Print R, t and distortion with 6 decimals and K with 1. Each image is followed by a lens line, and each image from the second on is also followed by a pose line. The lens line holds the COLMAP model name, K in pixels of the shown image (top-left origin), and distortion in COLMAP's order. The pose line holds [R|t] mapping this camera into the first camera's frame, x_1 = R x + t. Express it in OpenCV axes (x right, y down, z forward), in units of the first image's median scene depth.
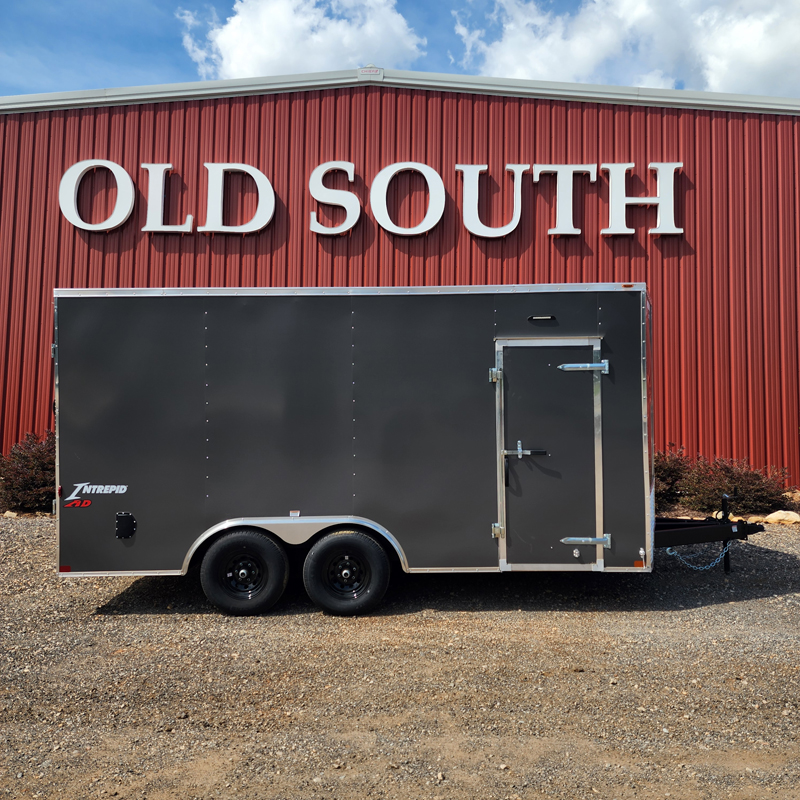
lens RADIAL K [[705.3, 0, 399.3], [0, 705.3, 397.1], [0, 0, 1]] dist [0.076599, -0.074924]
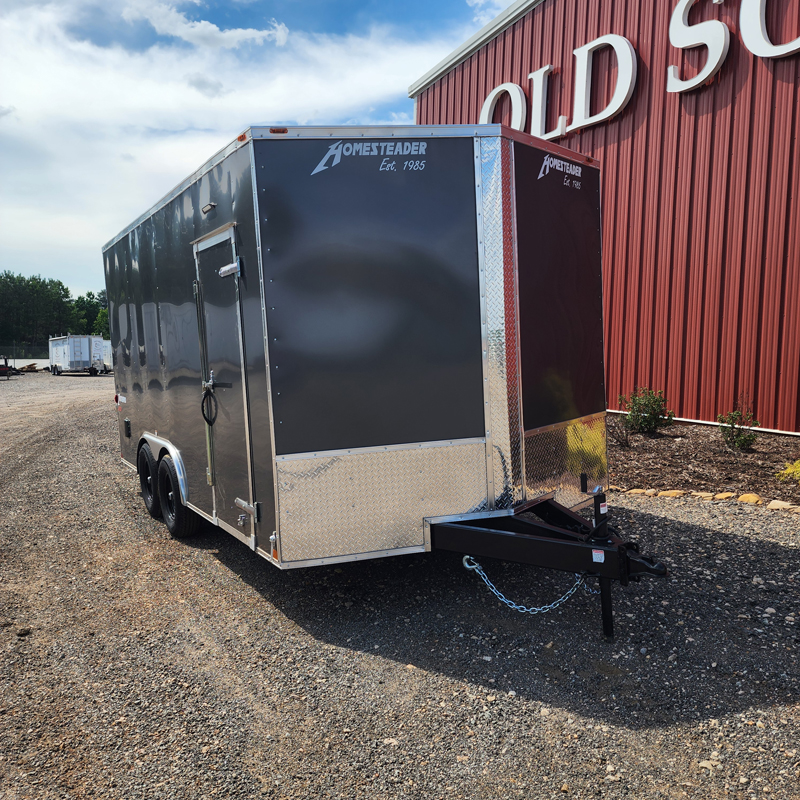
lens RADIAL K [[705.3, 0, 399.5], [0, 705.3, 394.4], [0, 0, 1]] dist [0.076599, -0.074924]
pose [[0.530278, 0.055801, -0.845985, 0.405913], [0.040519, 0.995024, 0.091030, 0.010522], [0.846855, -0.082550, 0.525378, 0.317028]]
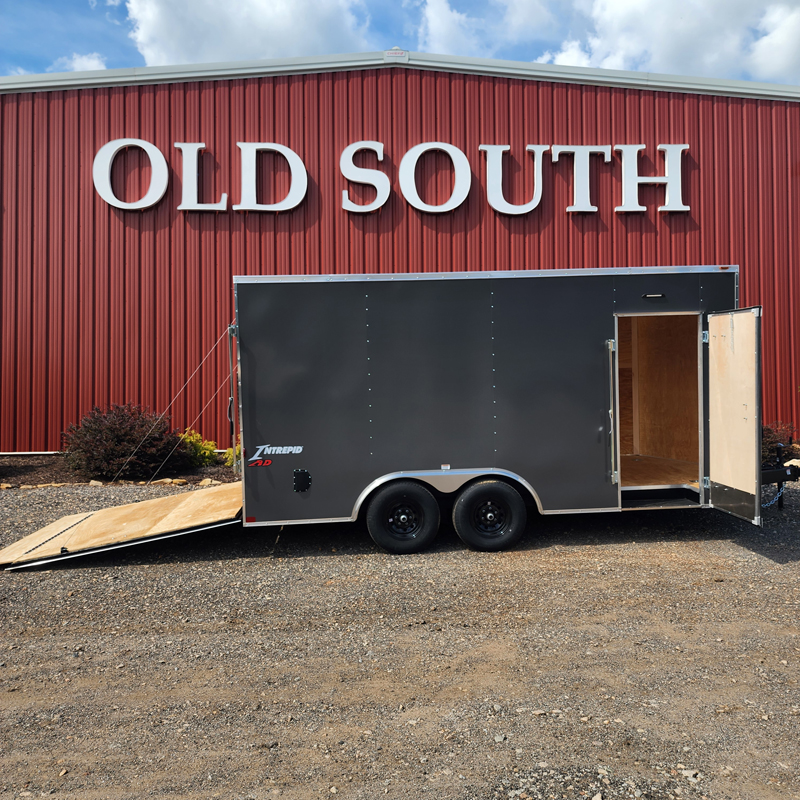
lens RADIAL K [[705.3, 0, 402.4], [0, 705.3, 395.6], [0, 0, 1]] dist [0.076599, -0.074924]
pose [[0.997097, -0.021614, 0.073005, -0.121475], [0.018590, 0.998951, 0.041853, -0.001431], [-0.073833, -0.040375, 0.996453, -0.061535]]
